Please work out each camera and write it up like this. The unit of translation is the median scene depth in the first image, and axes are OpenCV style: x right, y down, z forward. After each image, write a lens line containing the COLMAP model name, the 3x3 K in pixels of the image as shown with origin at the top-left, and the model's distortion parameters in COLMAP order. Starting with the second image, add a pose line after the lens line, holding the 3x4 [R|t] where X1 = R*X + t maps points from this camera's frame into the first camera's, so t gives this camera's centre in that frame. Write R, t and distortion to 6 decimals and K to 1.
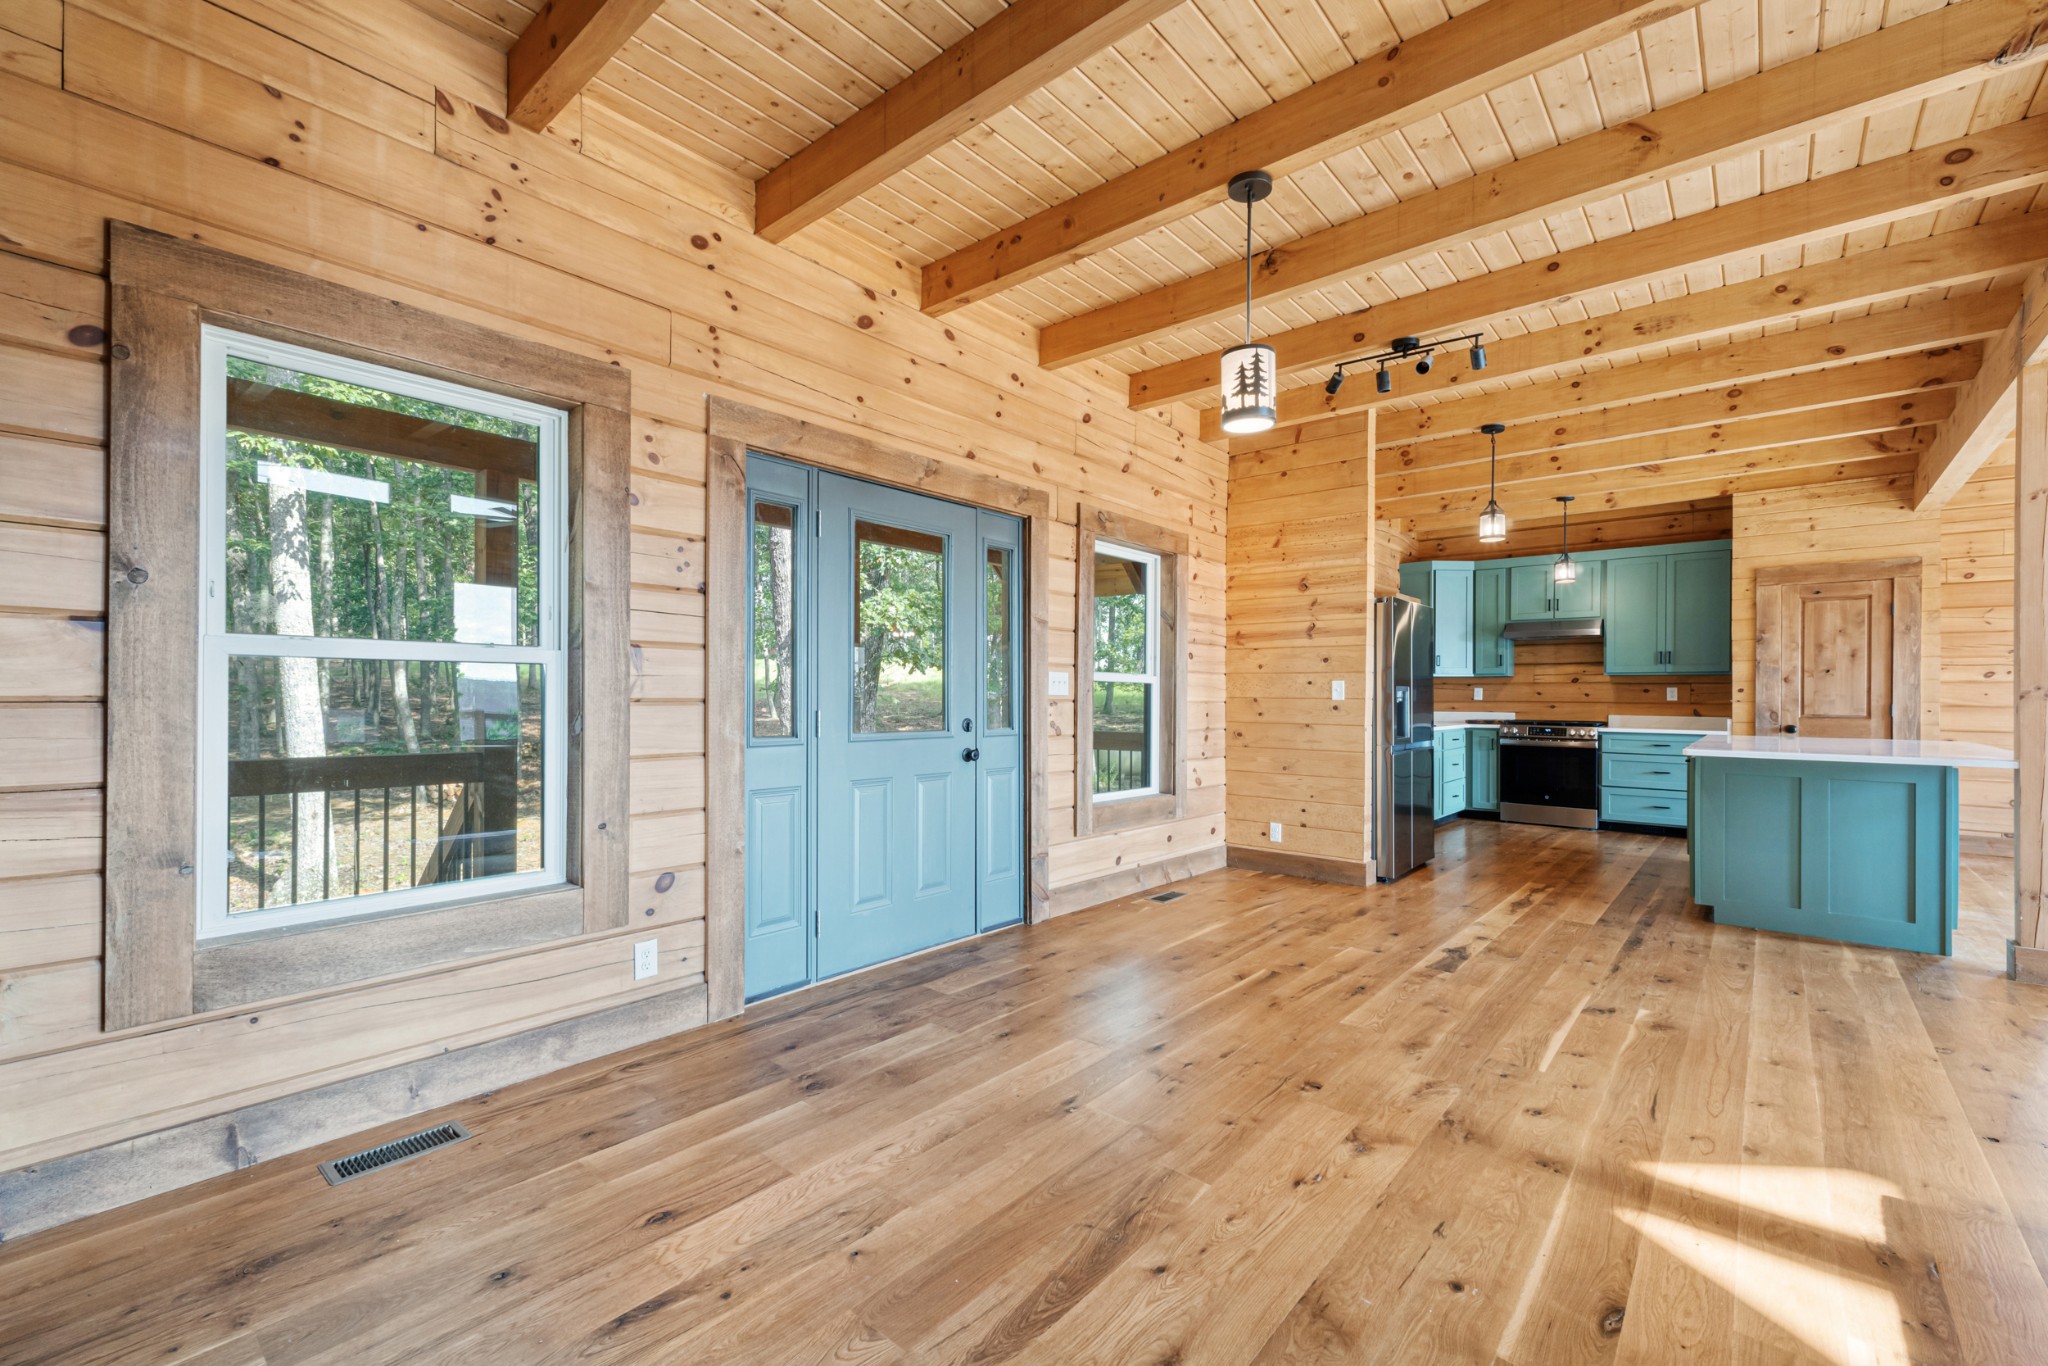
lens RADIAL K [[863.7, 0, 1023.4], [0, 863.7, 696.9], [0, 0, 1]] dist [0.003324, 0.000445]
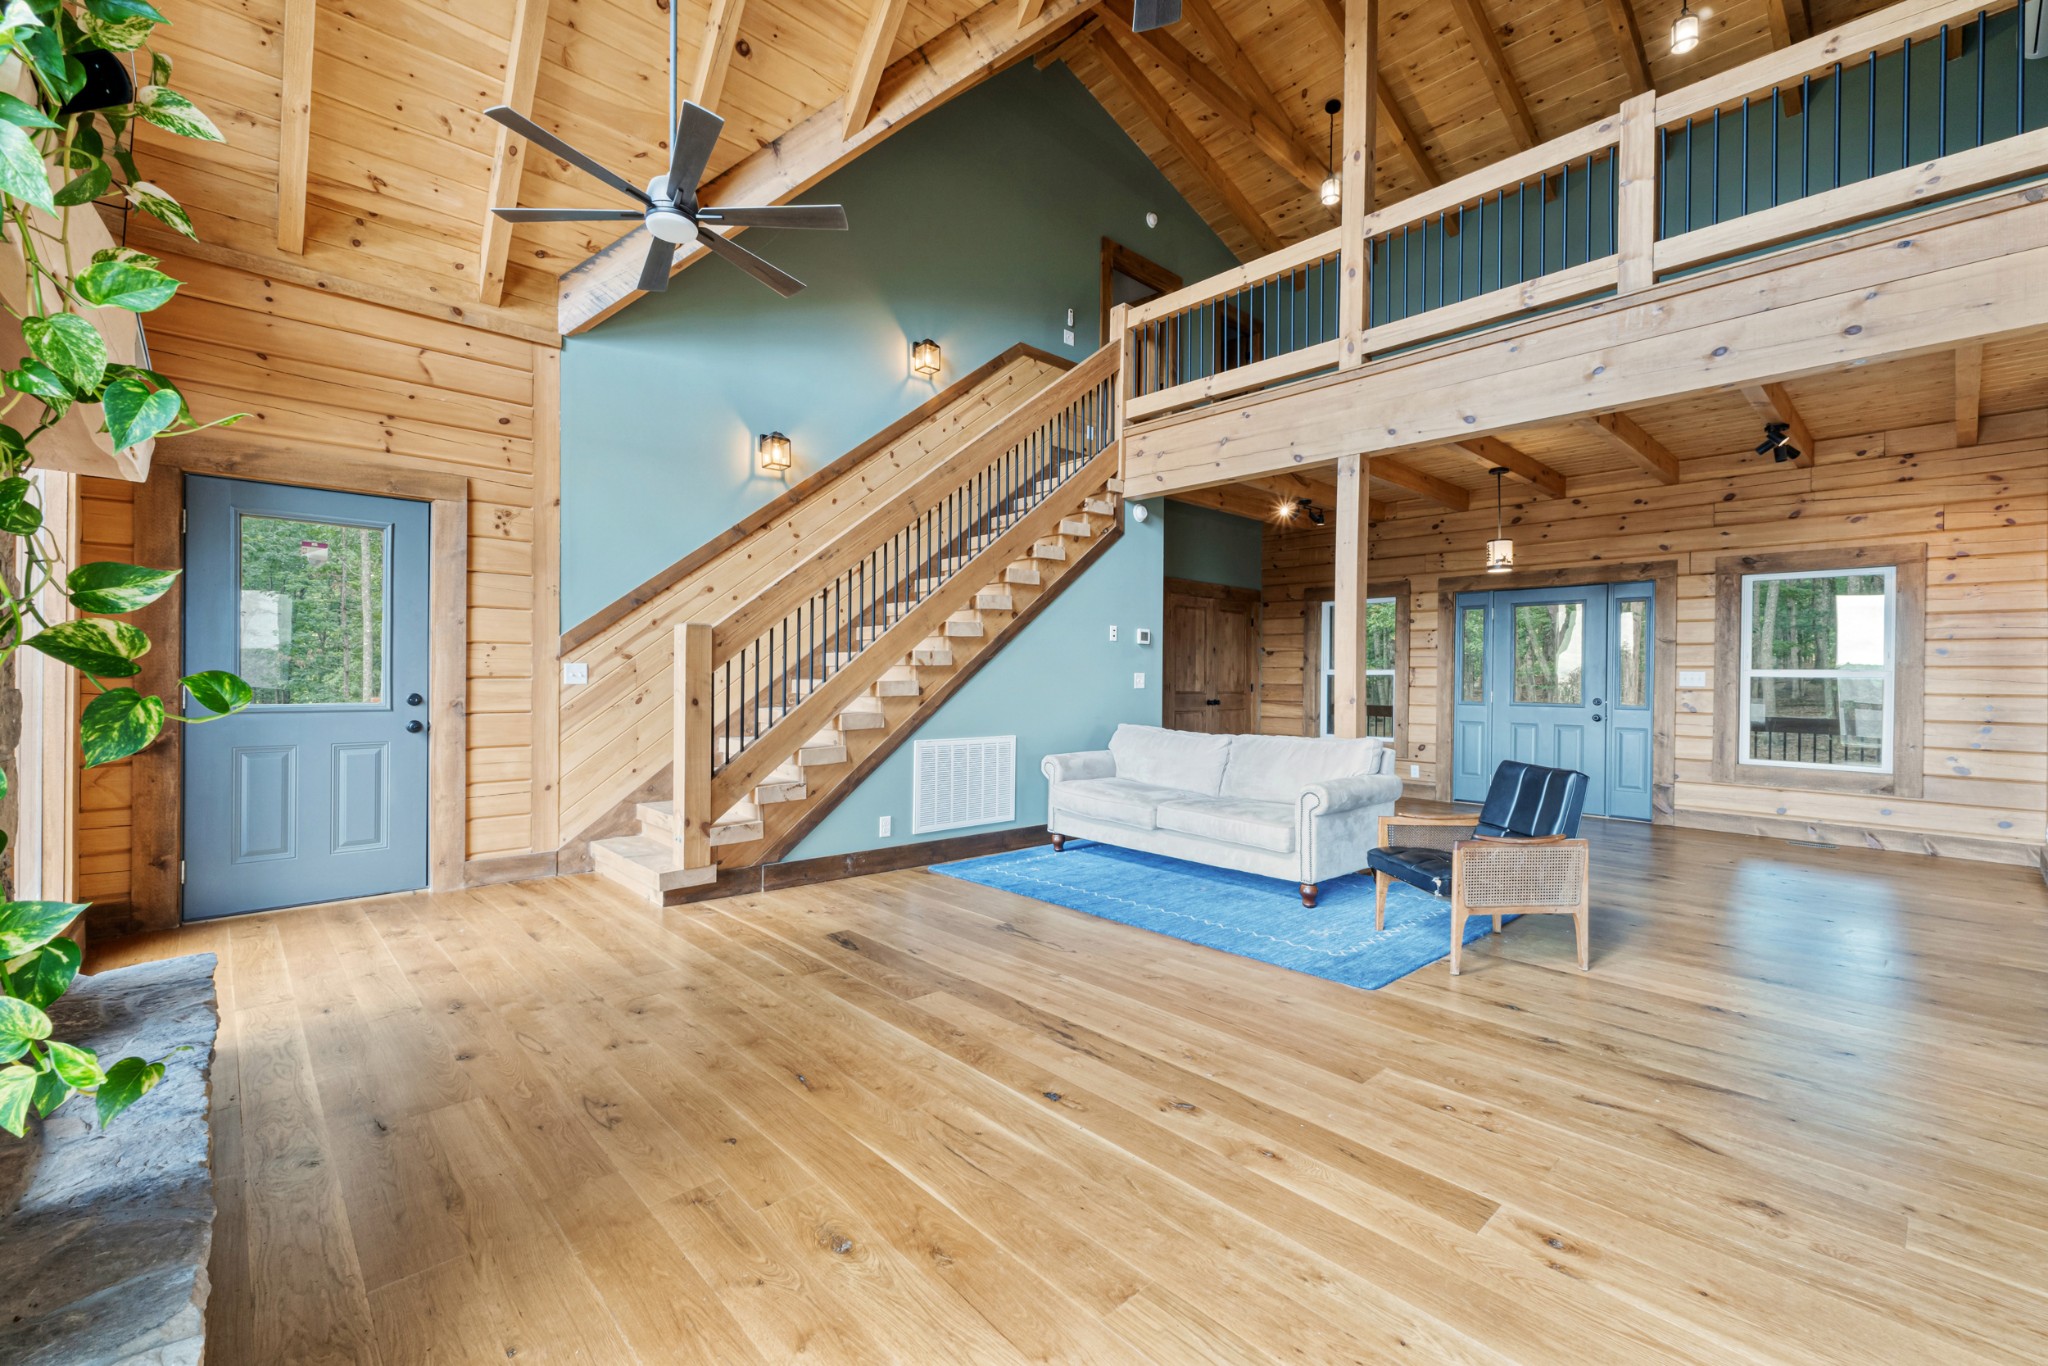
lens RADIAL K [[857.8, 0, 1026.4], [0, 857.8, 682.5], [0, 0, 1]] dist [0.008810, -0.000230]
pose [[-0.111283, -0.004027, -0.993781, 1.429165], [-0.012426, 0.999919, -0.002660, 0.008237], [0.993711, 0.012053, -0.111325, -0.012634]]
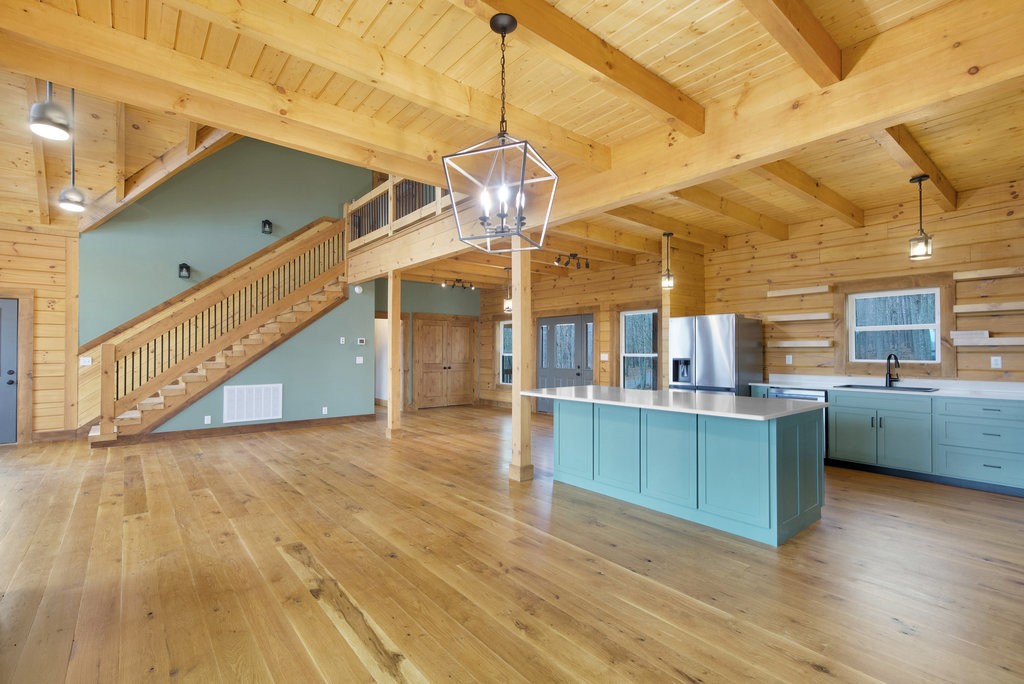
lens RADIAL K [[466.7, 0, 515.7], [0, 466.7, 346.8], [0, 0, 1]] dist [0.000562, 0.008558]
pose [[-0.167140, -0.018425, -0.985761, 1.660451], [-0.003050, 0.999830, -0.018171, -0.017934], [0.985929, -0.000030, -0.167167, 0.802517]]
